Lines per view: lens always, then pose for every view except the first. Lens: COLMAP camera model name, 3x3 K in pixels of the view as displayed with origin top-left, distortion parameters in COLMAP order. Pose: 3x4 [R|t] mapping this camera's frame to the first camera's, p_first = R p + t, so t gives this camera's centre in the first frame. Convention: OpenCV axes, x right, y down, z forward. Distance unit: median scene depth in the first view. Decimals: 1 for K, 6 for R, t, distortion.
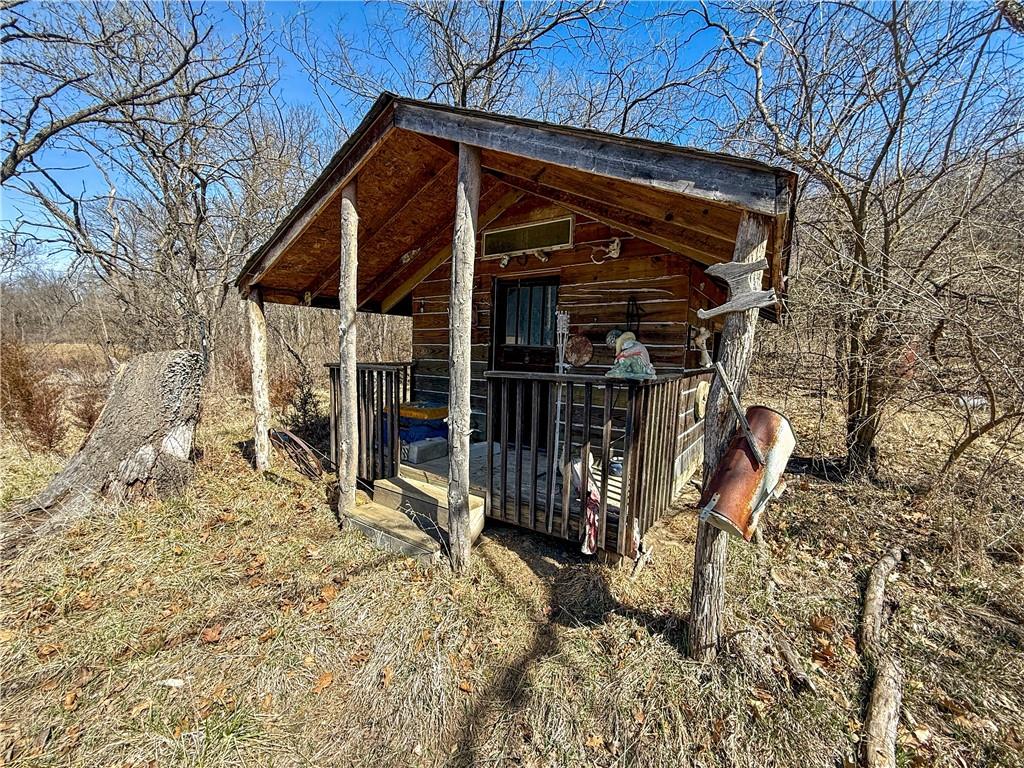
lens RADIAL K [[406.5, 0, 512.0], [0, 406.5, 384.0], [0, 0, 1]] dist [-0.000696, -0.000064]
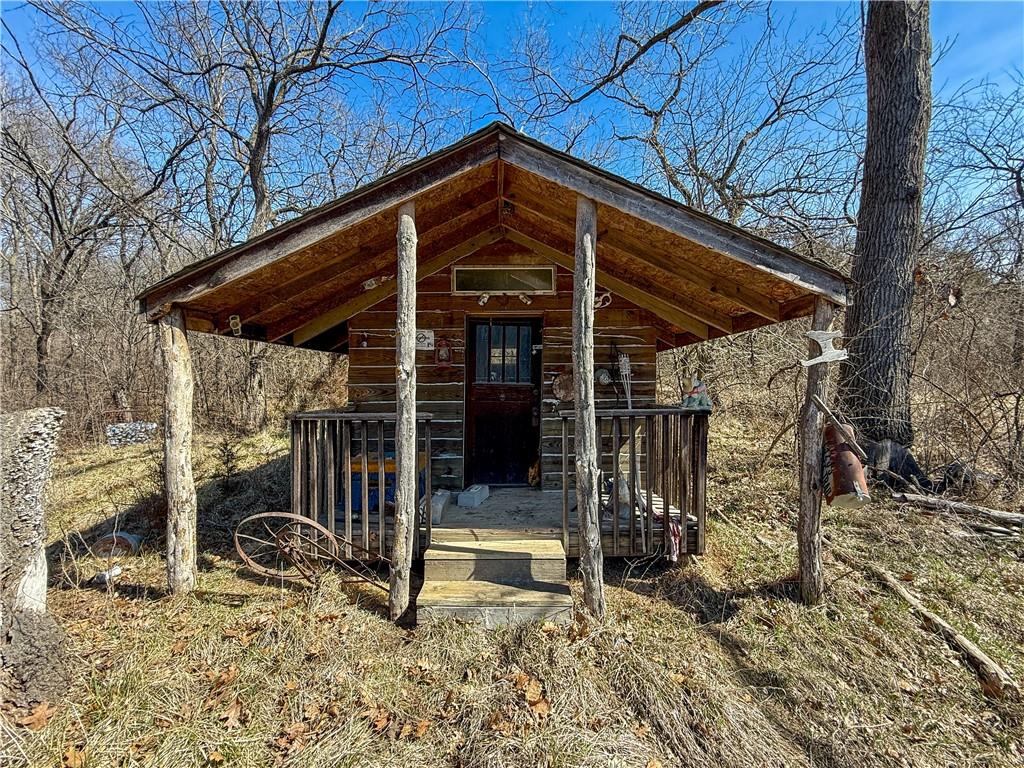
lens RADIAL K [[406.5, 0, 512.0], [0, 406.5, 384.0], [0, 0, 1]] dist [-0.000696, -0.000064]
pose [[0.820990, -0.026887, 0.570309, -0.660126], [0.069809, 0.996123, -0.053532, -0.047536], [-0.566659, 0.083762, 0.819684, 0.204948]]
